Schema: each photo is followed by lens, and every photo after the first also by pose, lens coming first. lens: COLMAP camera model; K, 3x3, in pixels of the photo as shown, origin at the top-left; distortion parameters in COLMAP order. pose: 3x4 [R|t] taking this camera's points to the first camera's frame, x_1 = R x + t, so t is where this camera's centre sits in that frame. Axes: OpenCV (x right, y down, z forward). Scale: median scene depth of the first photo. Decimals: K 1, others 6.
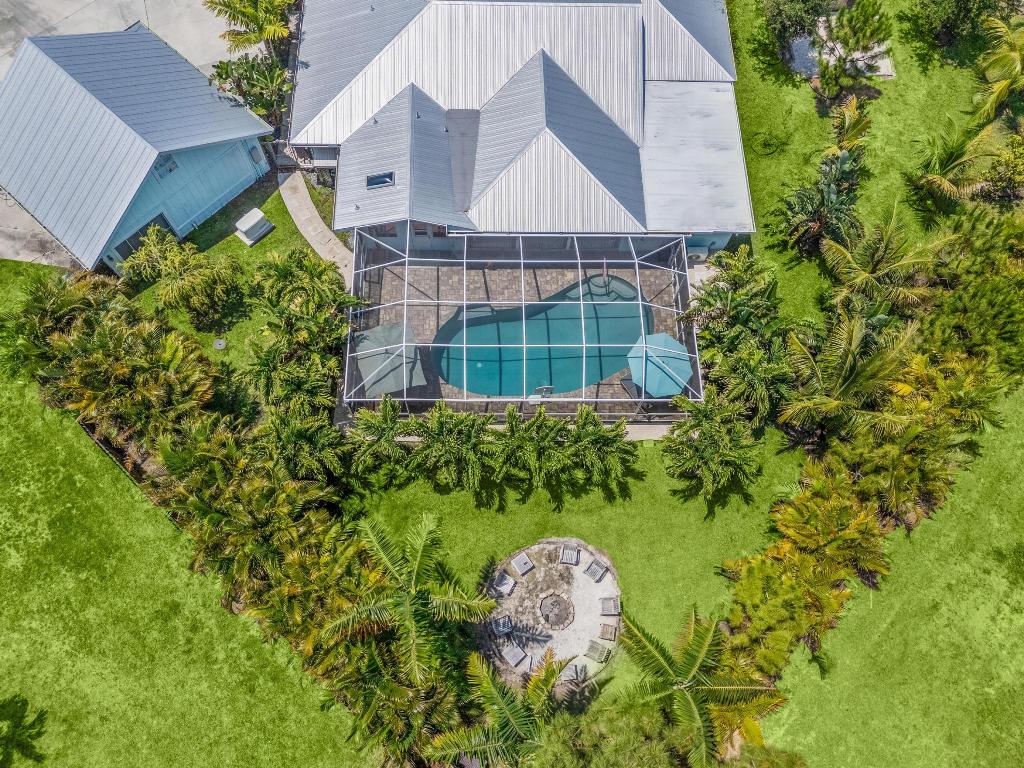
lens RADIAL K [[732.8, 0, 512.0], [0, 732.8, 384.0], [0, 0, 1]] dist [0.057737, -0.038309]
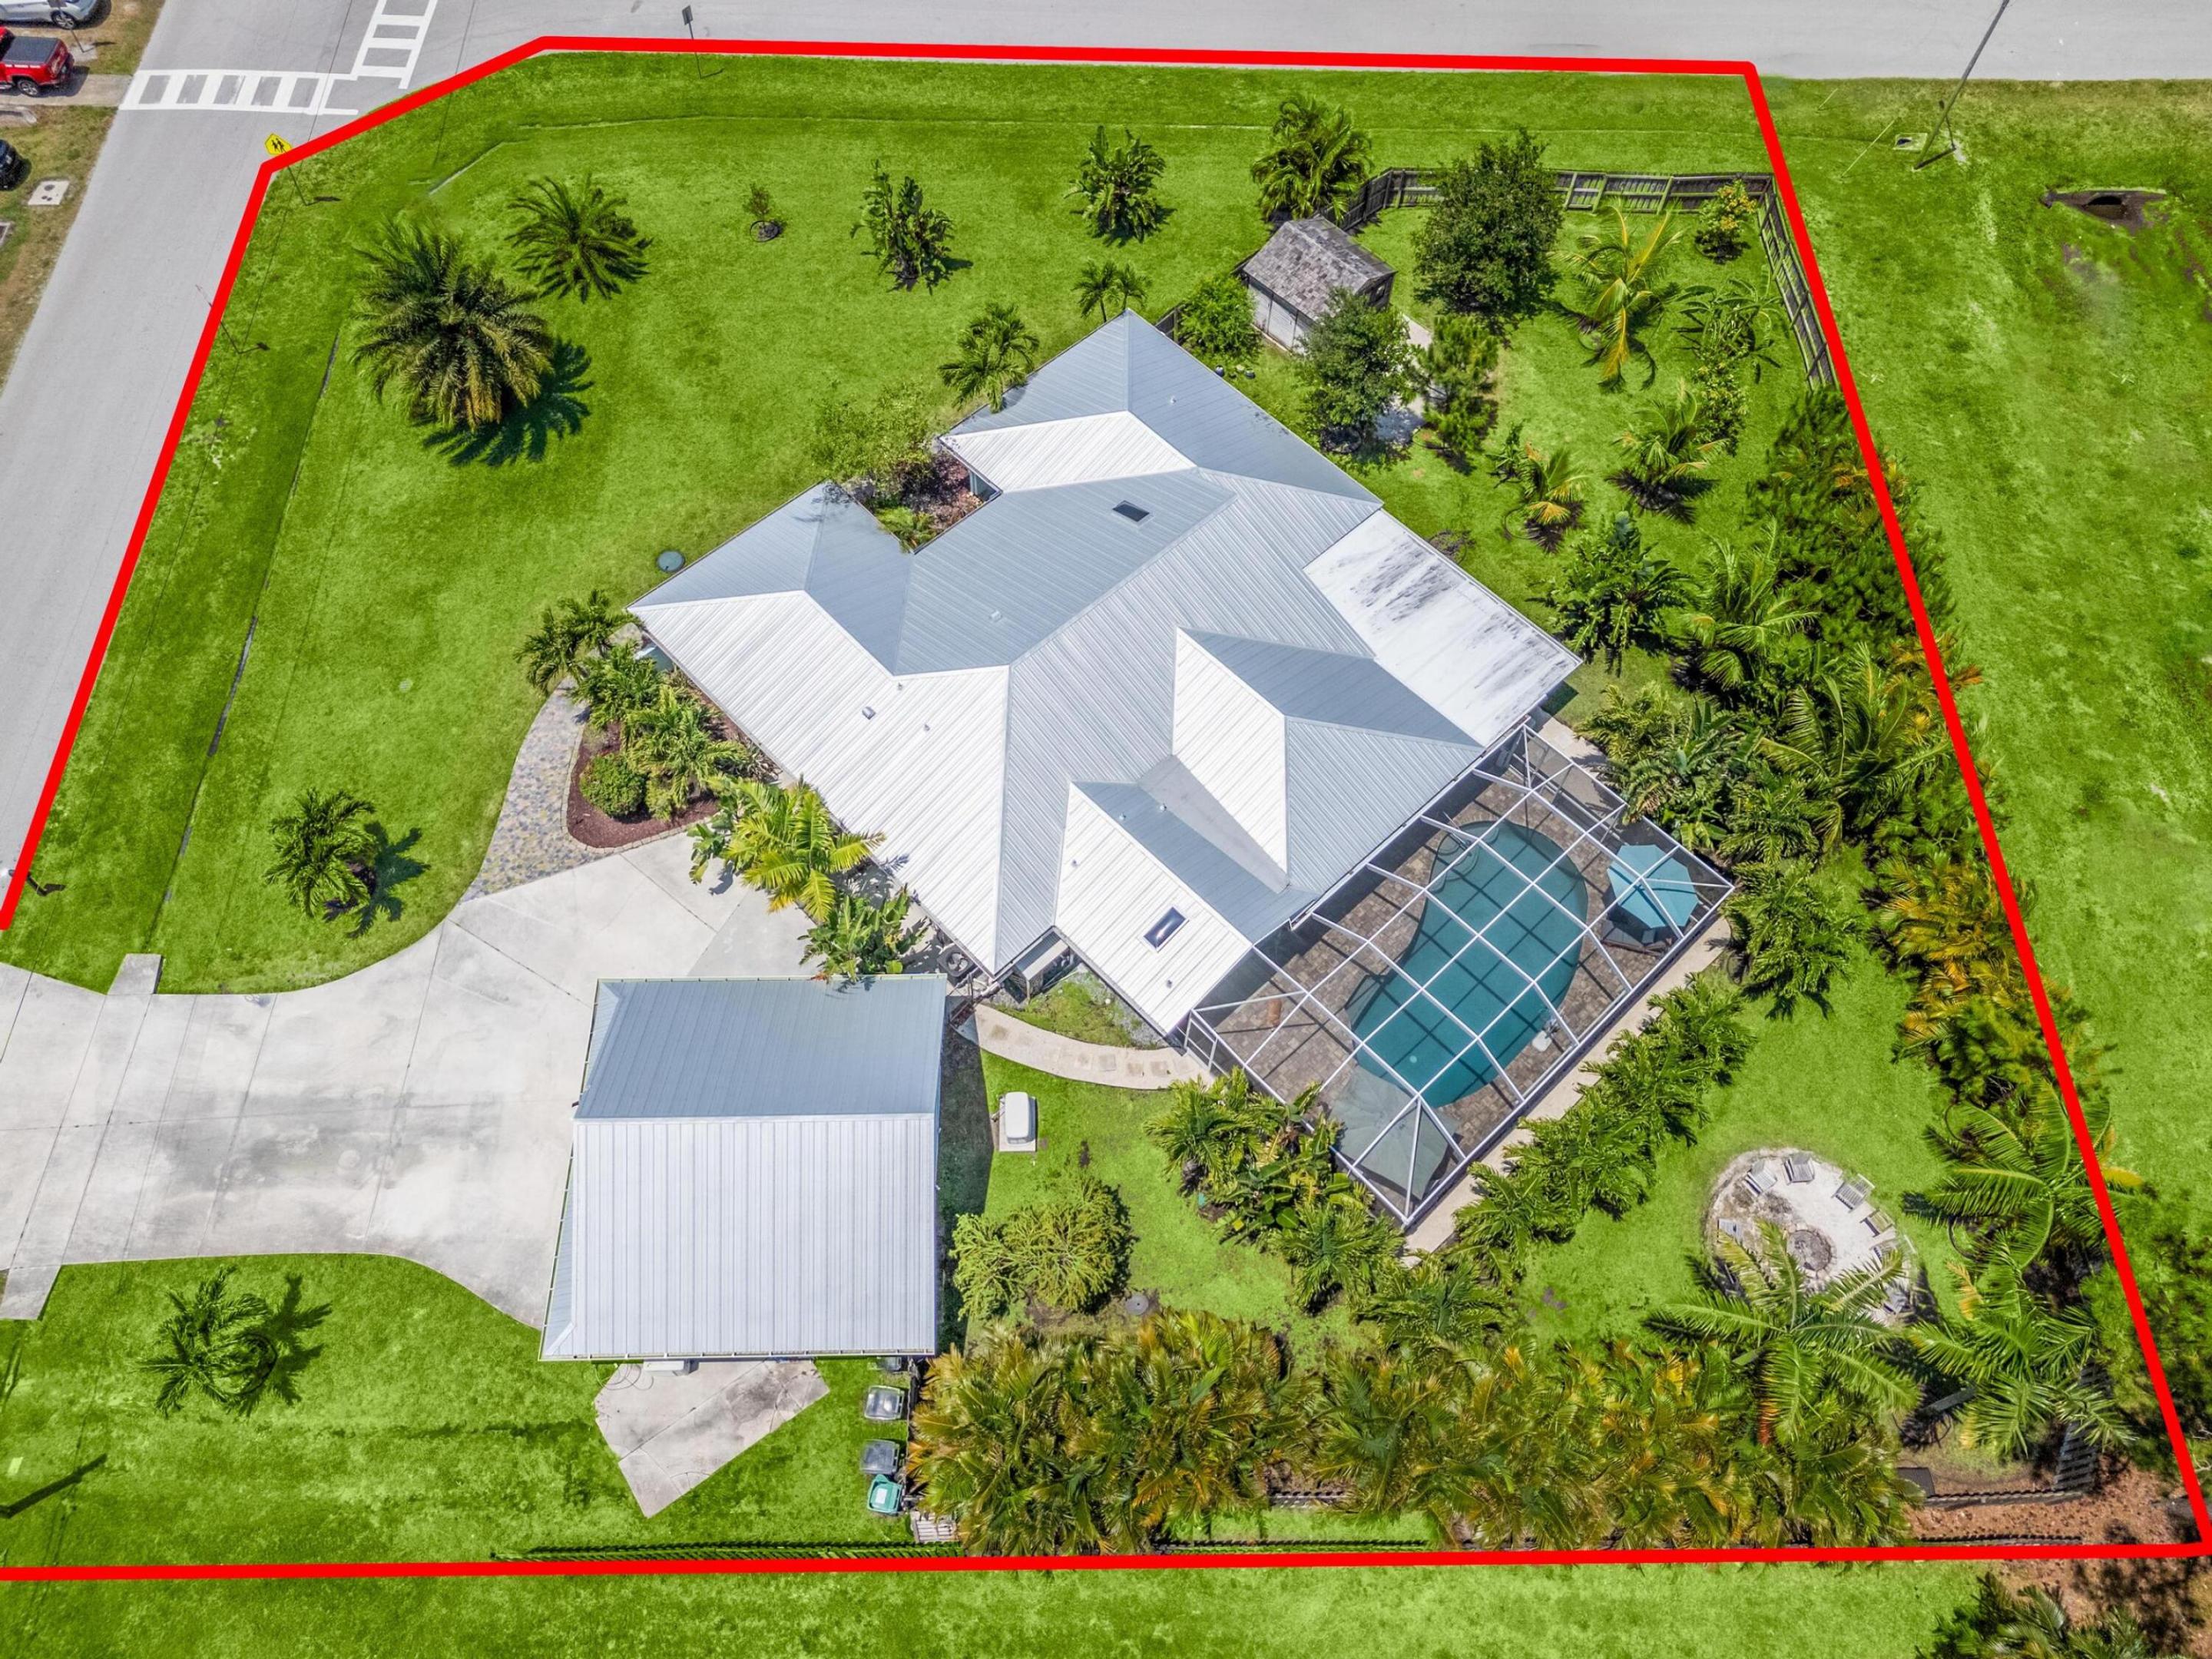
lens RADIAL K [[1582.9, 0, 1106.0], [0, 1582.9, 829.5], [0, 0, 1]] dist [0.057737, -0.038309]
pose [[0.734880, -0.597272, 0.321275, -0.636454], [0.627882, 0.778237, 0.010588, -0.409701], [-0.256352, 0.193942, 0.946927, -0.323590]]
